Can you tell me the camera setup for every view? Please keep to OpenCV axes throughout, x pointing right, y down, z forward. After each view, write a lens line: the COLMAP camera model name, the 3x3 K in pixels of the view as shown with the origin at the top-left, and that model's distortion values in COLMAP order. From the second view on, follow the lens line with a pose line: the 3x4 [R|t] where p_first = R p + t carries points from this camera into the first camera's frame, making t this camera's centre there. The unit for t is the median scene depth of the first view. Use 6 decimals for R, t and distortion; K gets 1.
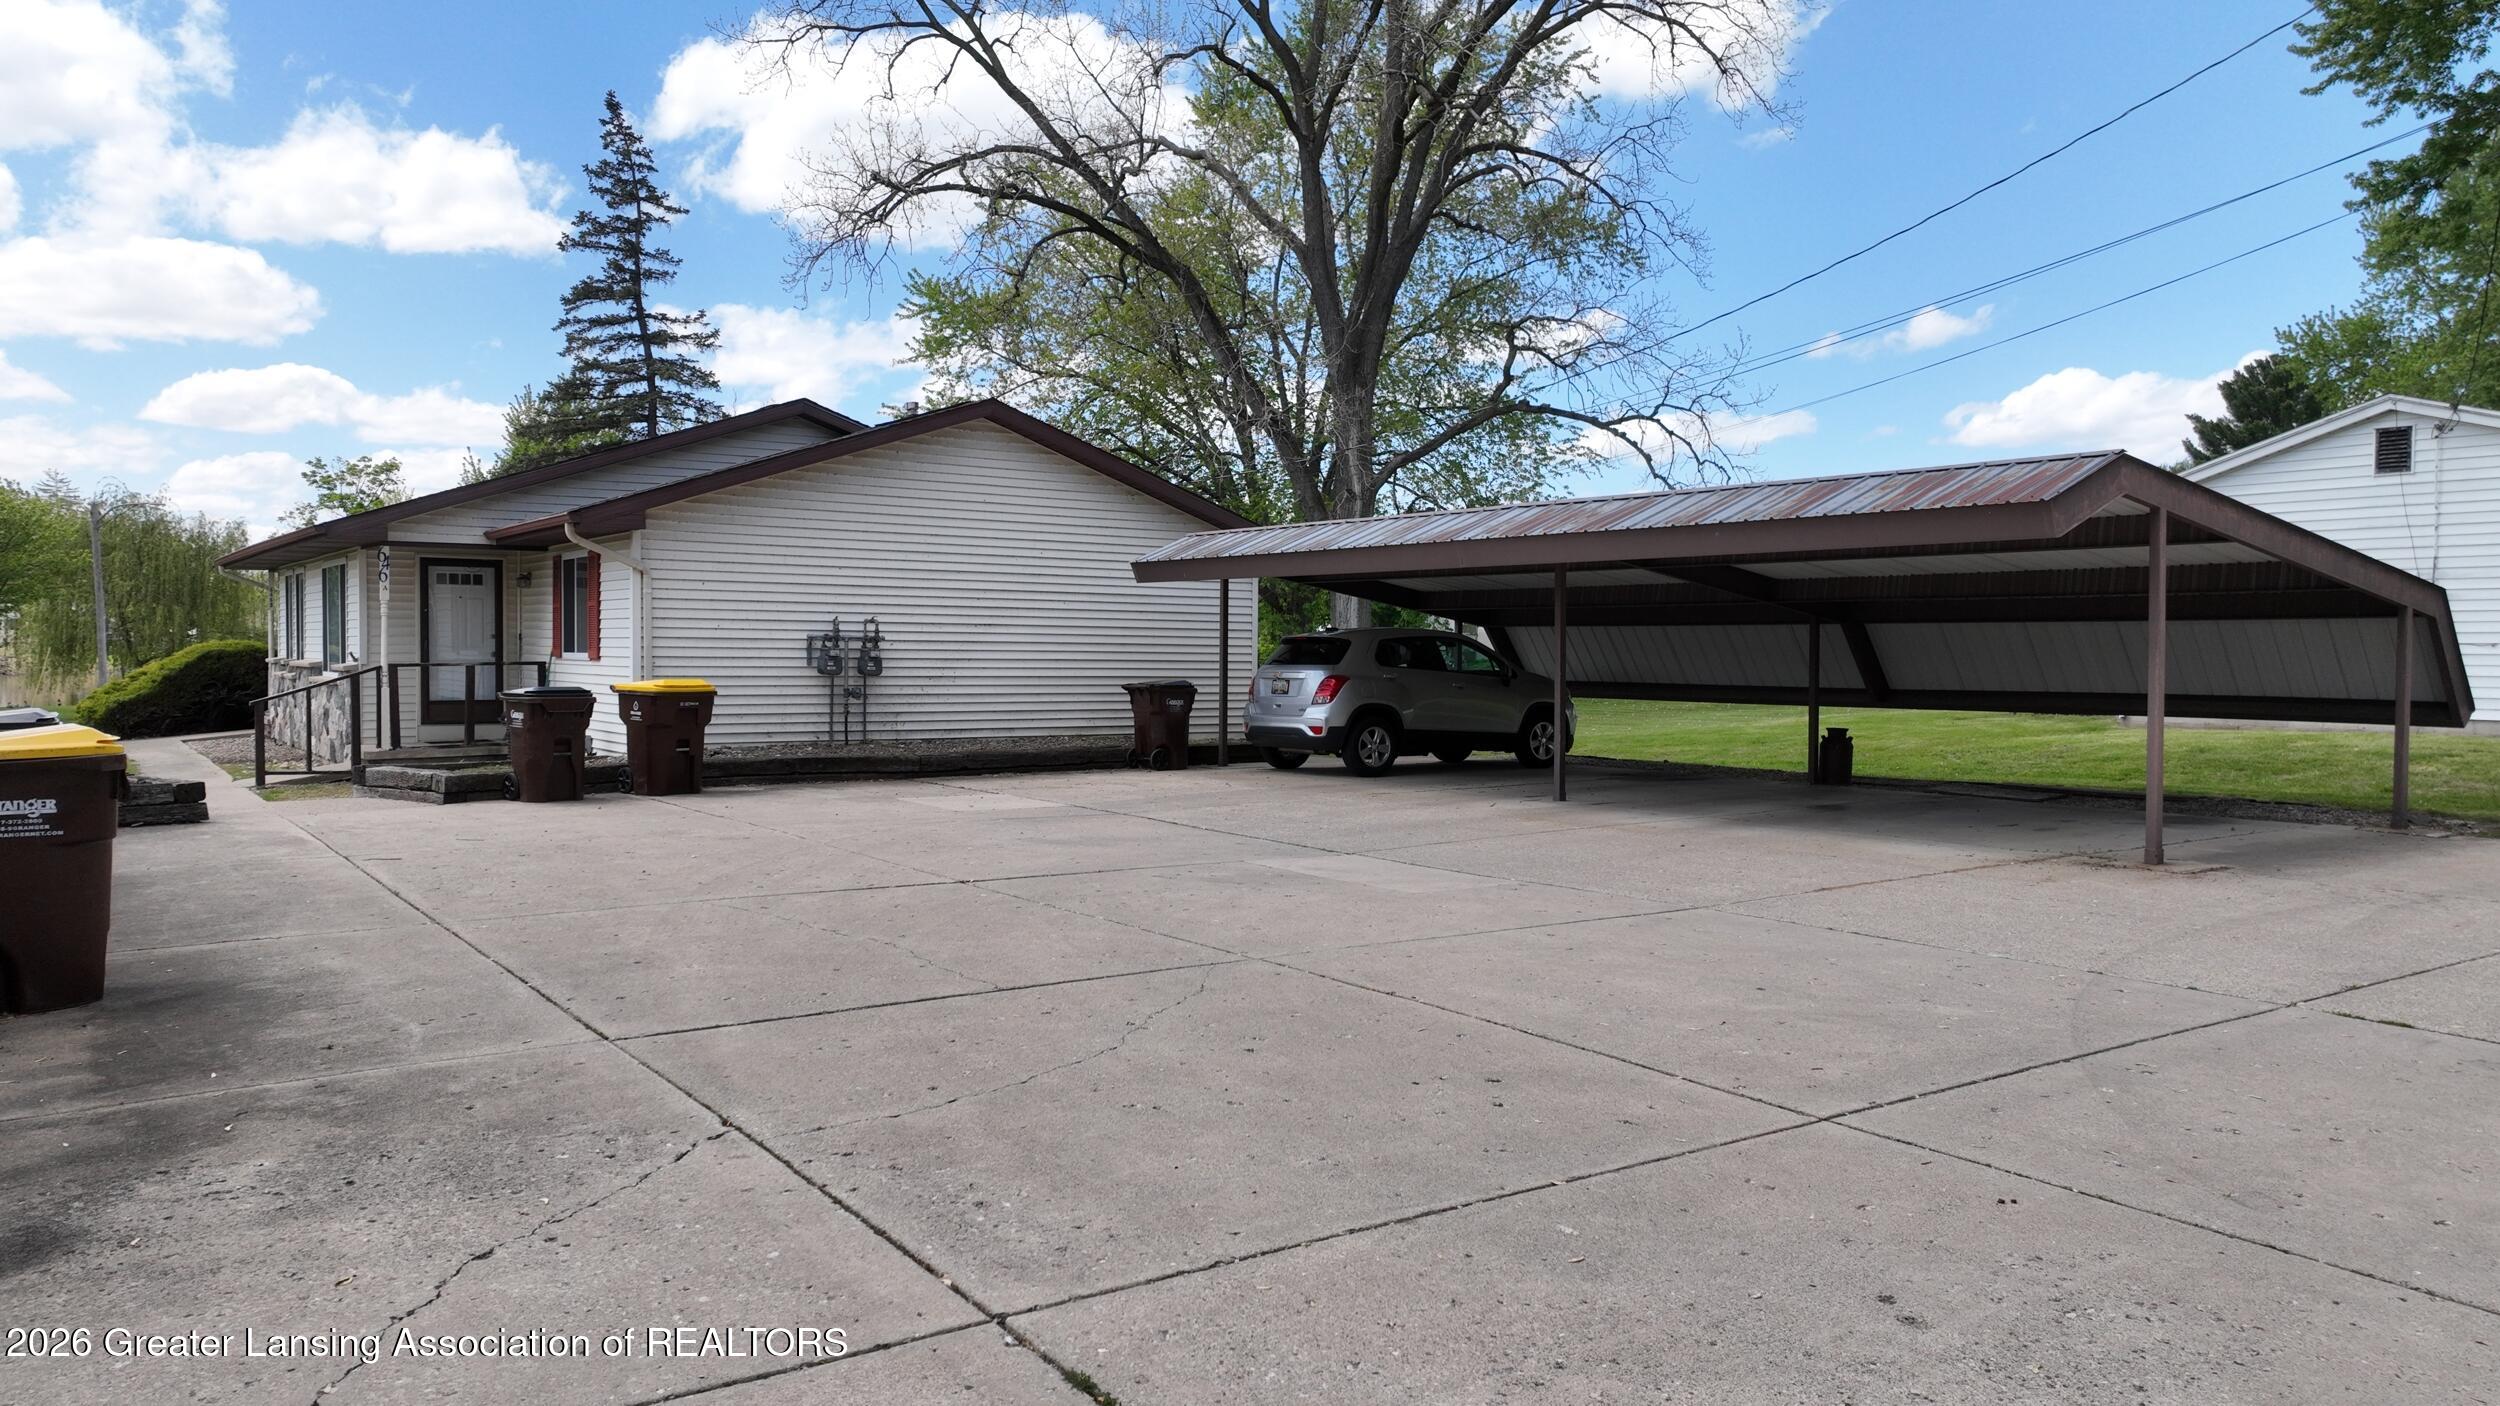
lens RADIAL K [[1723.3, 0, 1248.0], [0, 1723.3, 701.2], [0, 0, 1]] dist [-0.007758, -0.000894]
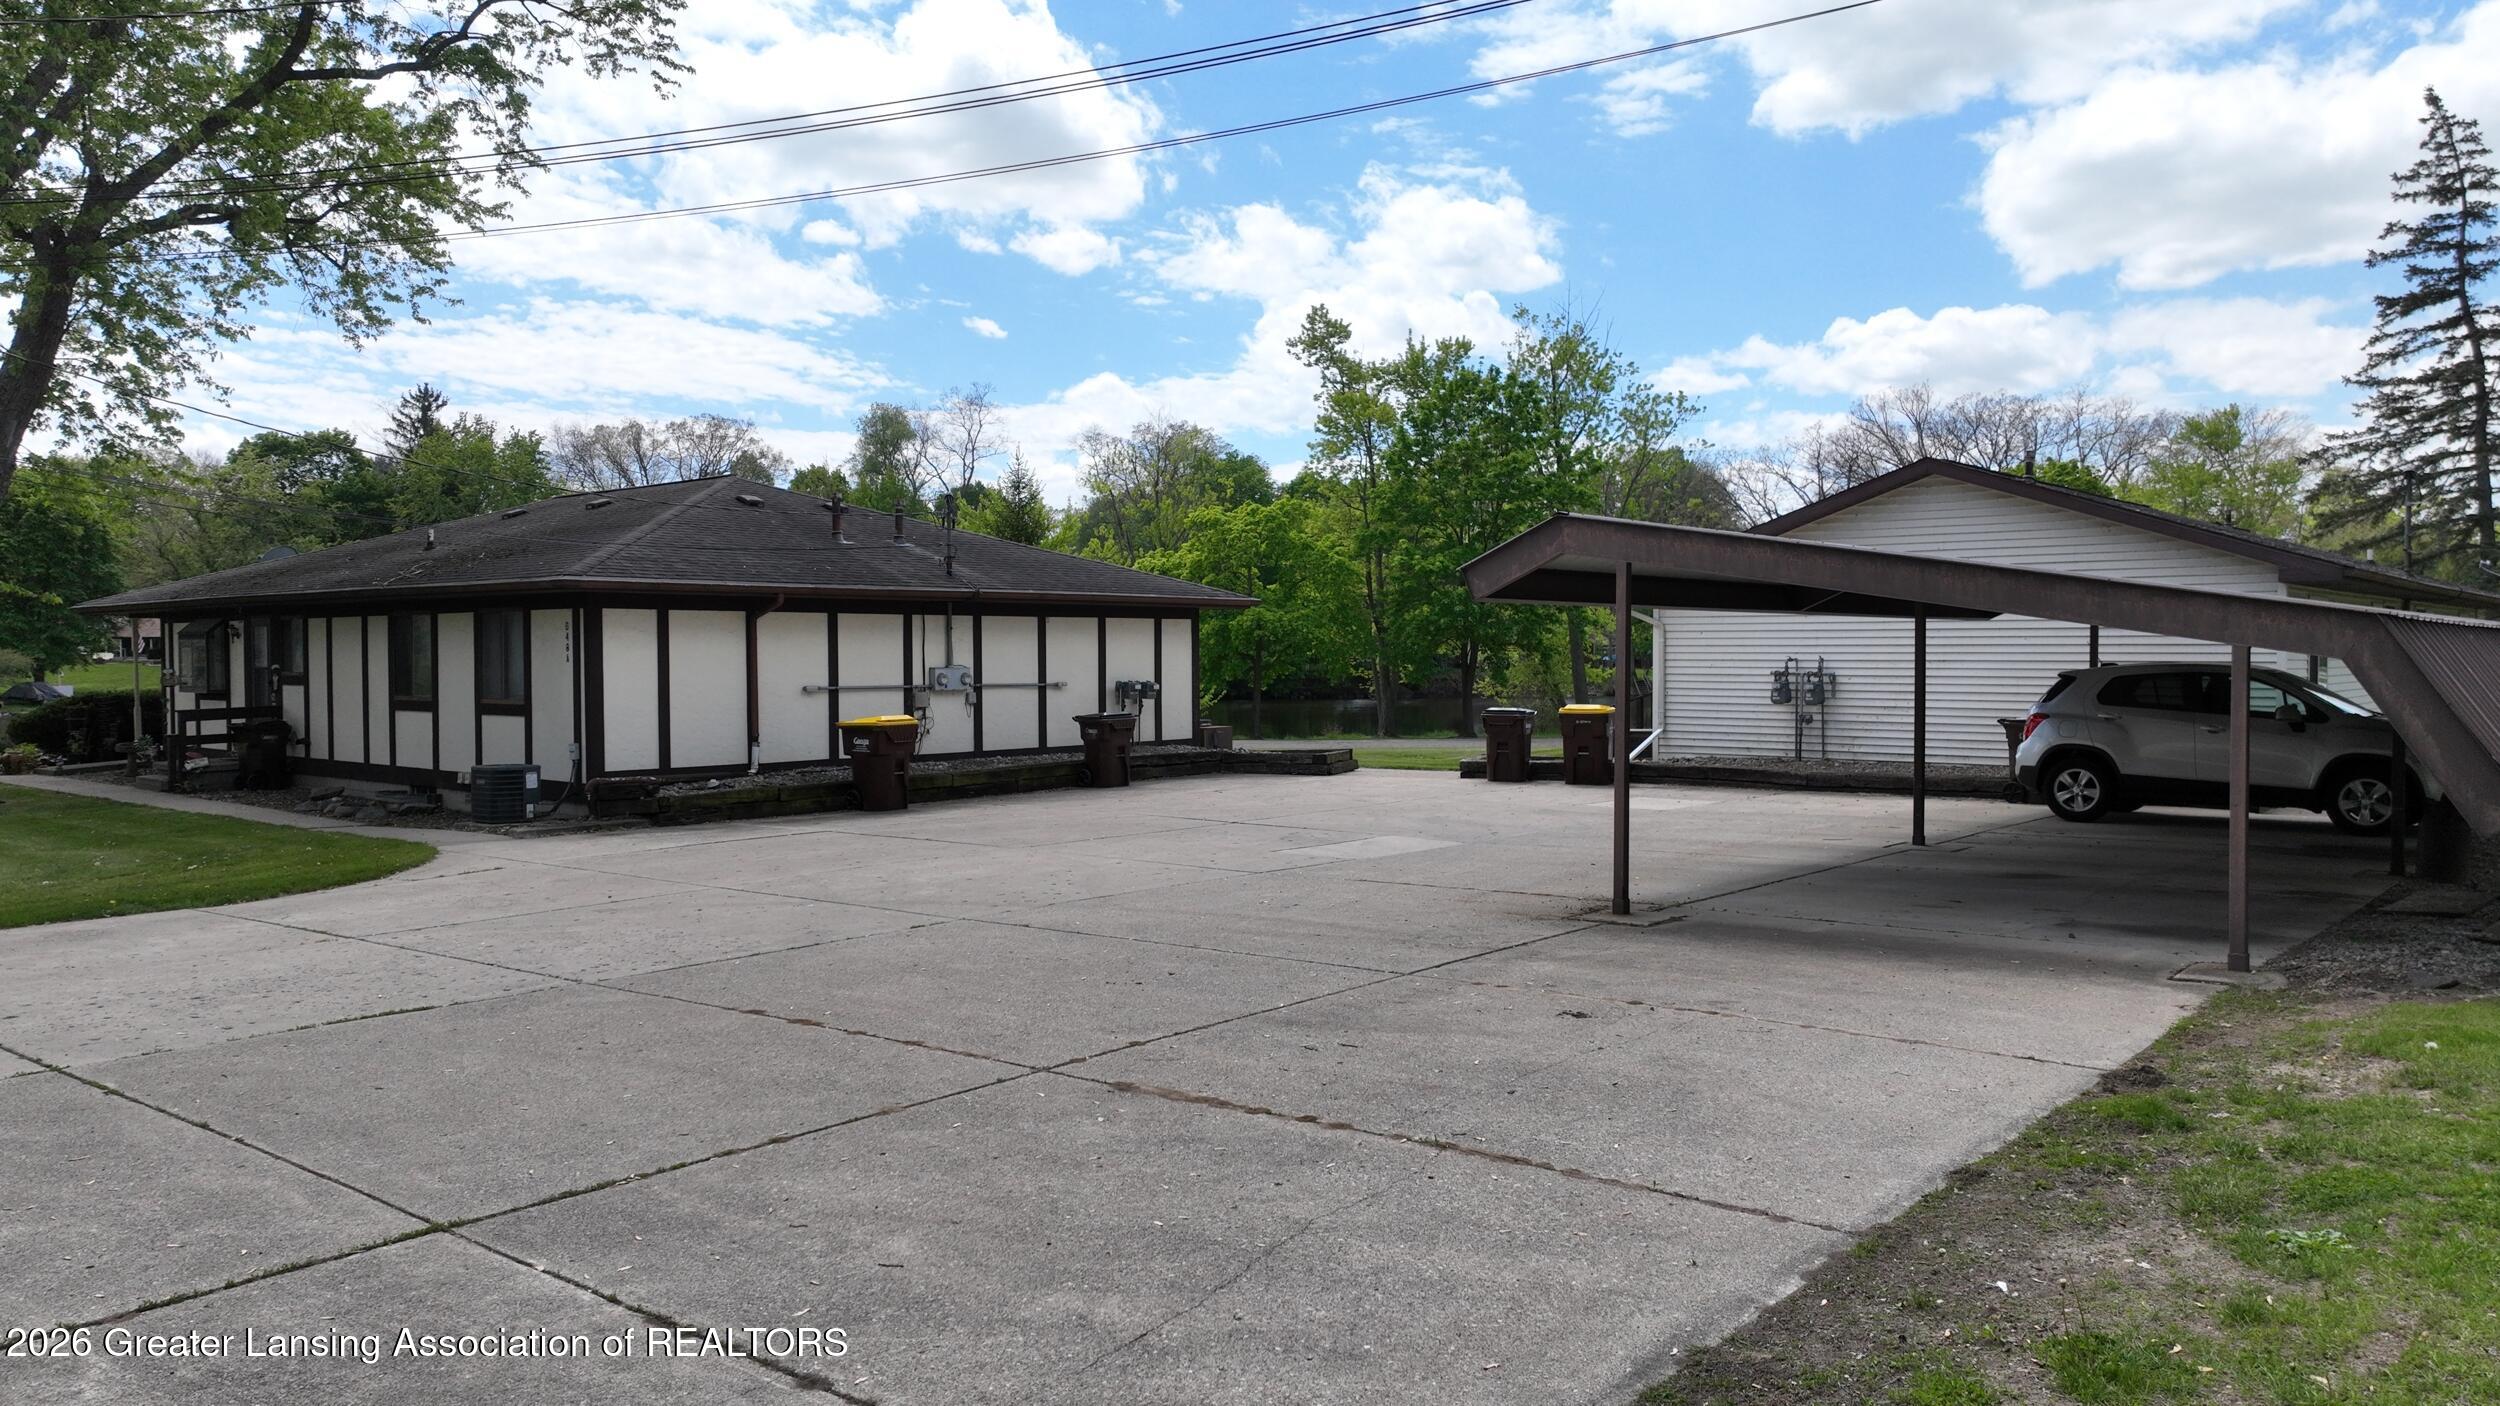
lens RADIAL K [[1716.1, 0, 1268.1], [0, 1716.1, 701.7], [0, 0, 1]] dist [-0.018635, -0.007967]
pose [[0.262624, 0.016168, -0.964763, 3.288987], [-0.024202, 0.999655, 0.010165, -0.077530], [0.964595, 0.020680, 0.262925, 1.270883]]
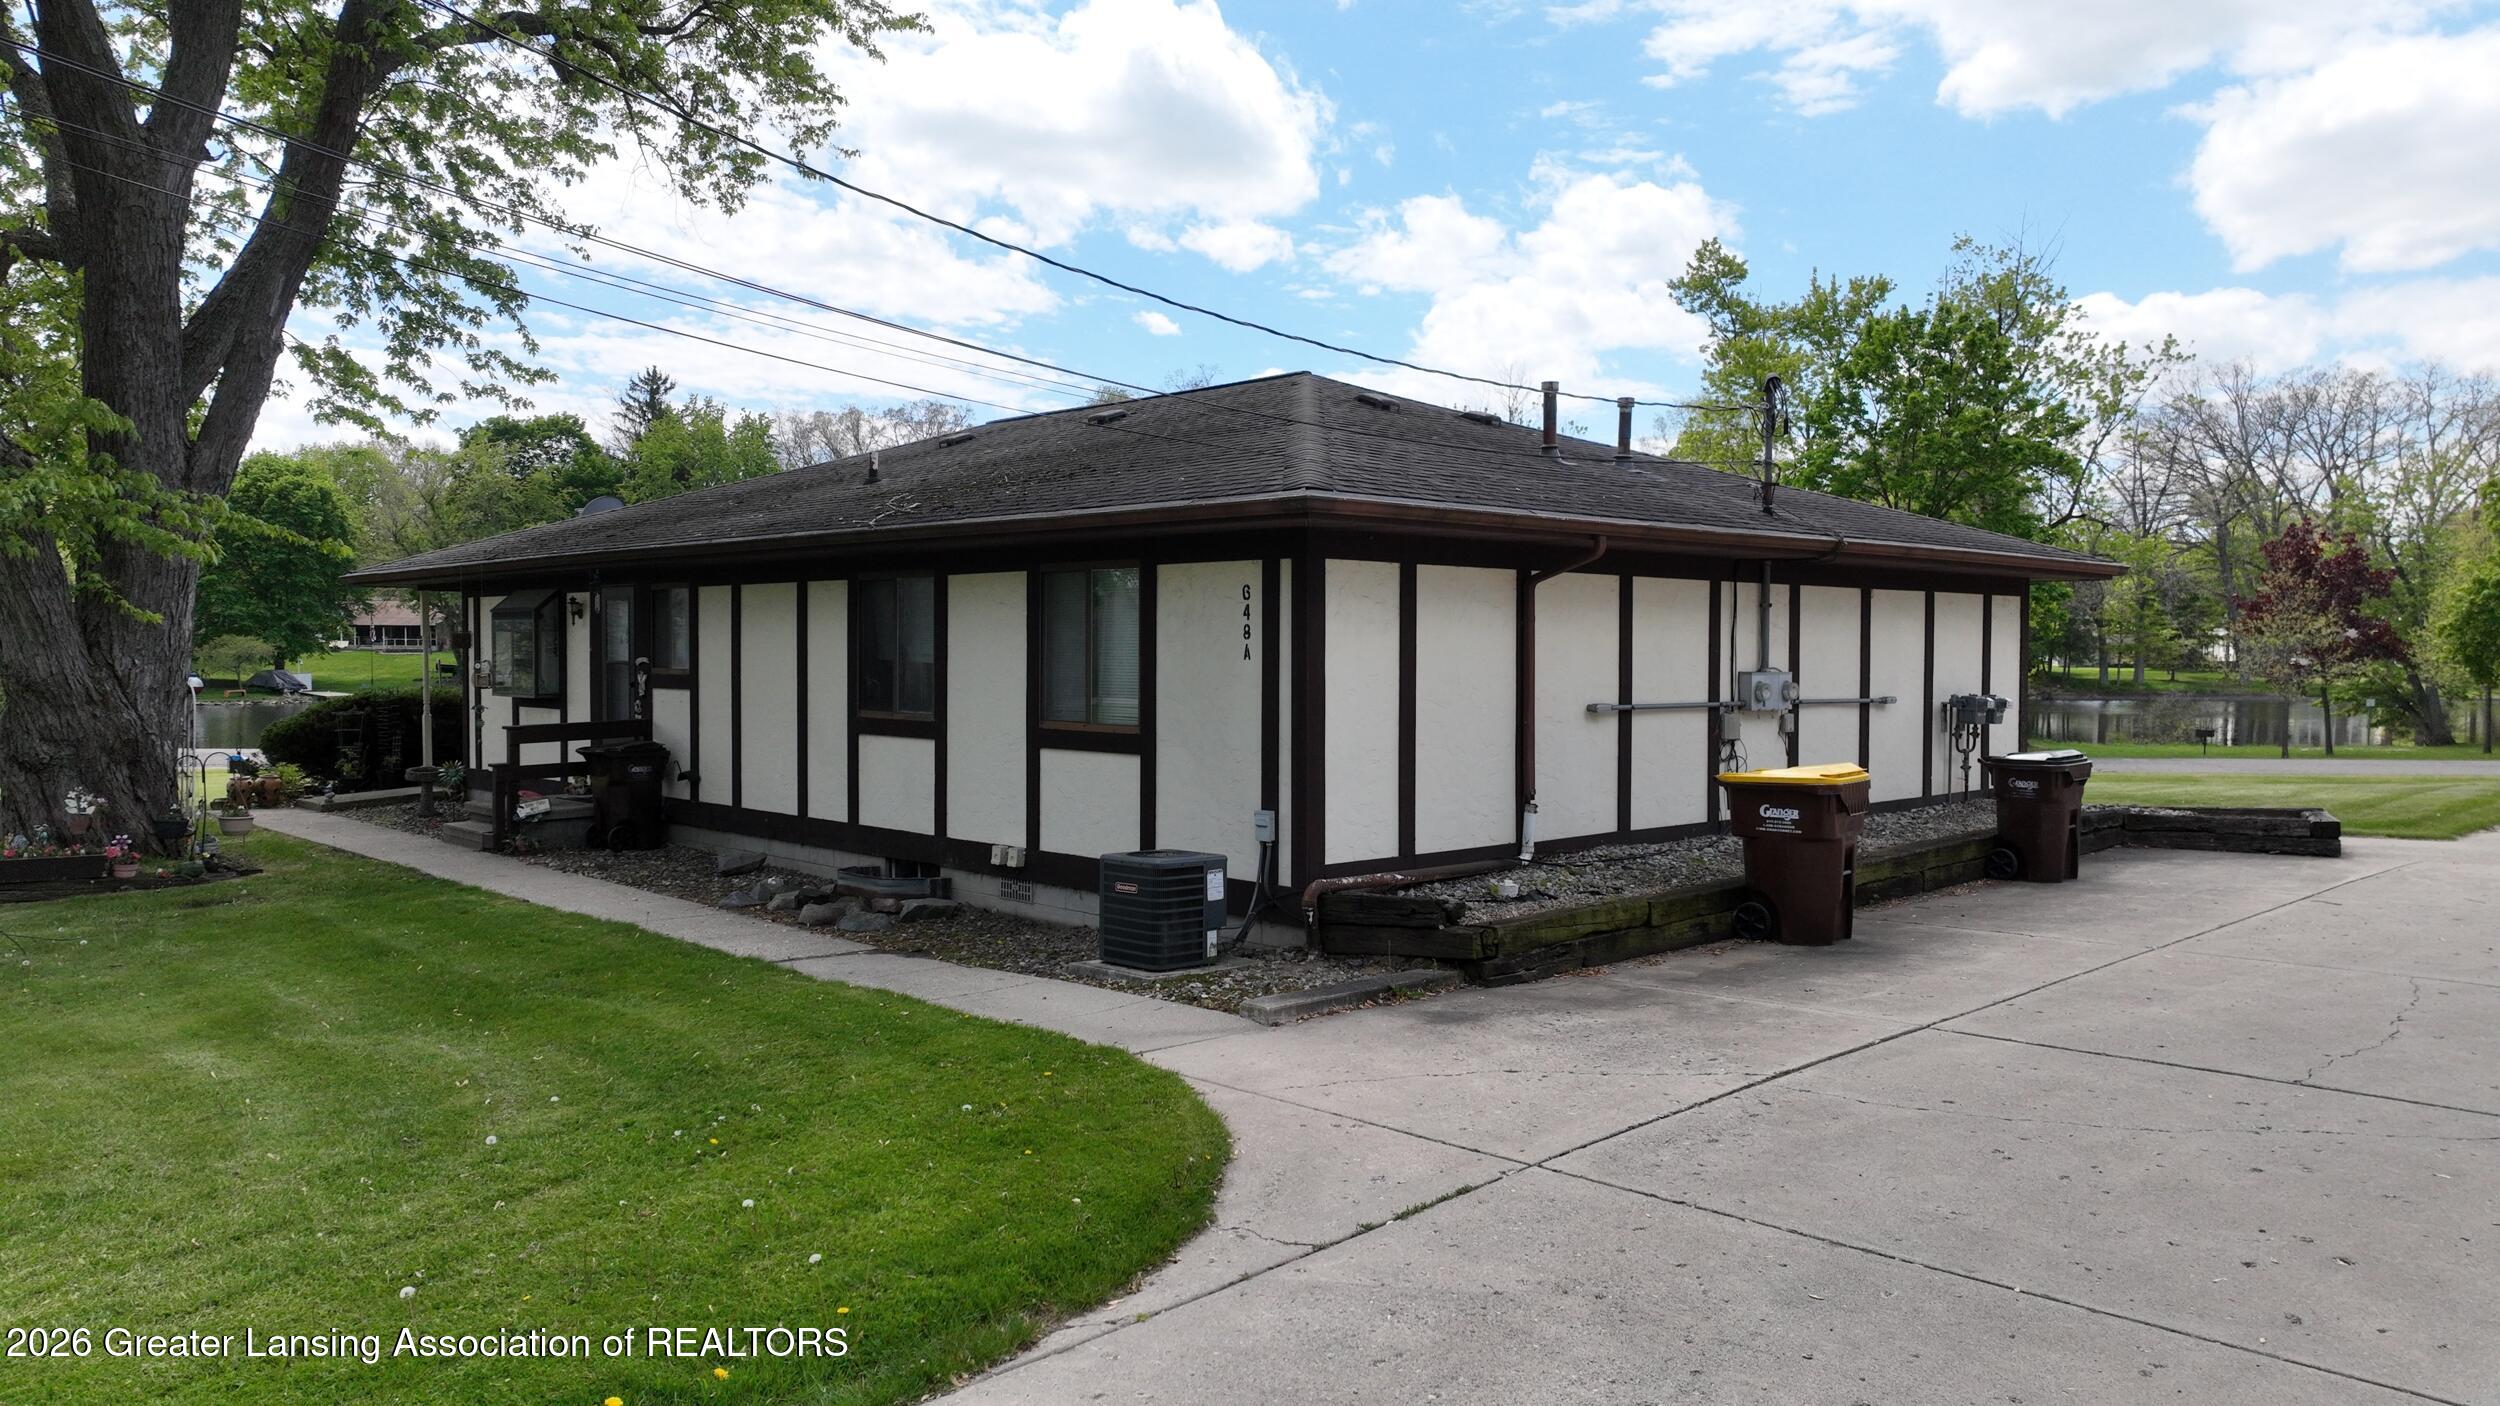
lens RADIAL K [[1728.3, 0, 1232.5], [0, 1728.3, 705.3], [0, 0, 1]] dist [-0.033371, -0.001254]
pose [[0.148932, 0.022043, -0.988602, 1.091777], [-0.033245, 0.999298, 0.017273, -0.067798], [0.988288, 0.030294, 0.149560, 0.373387]]
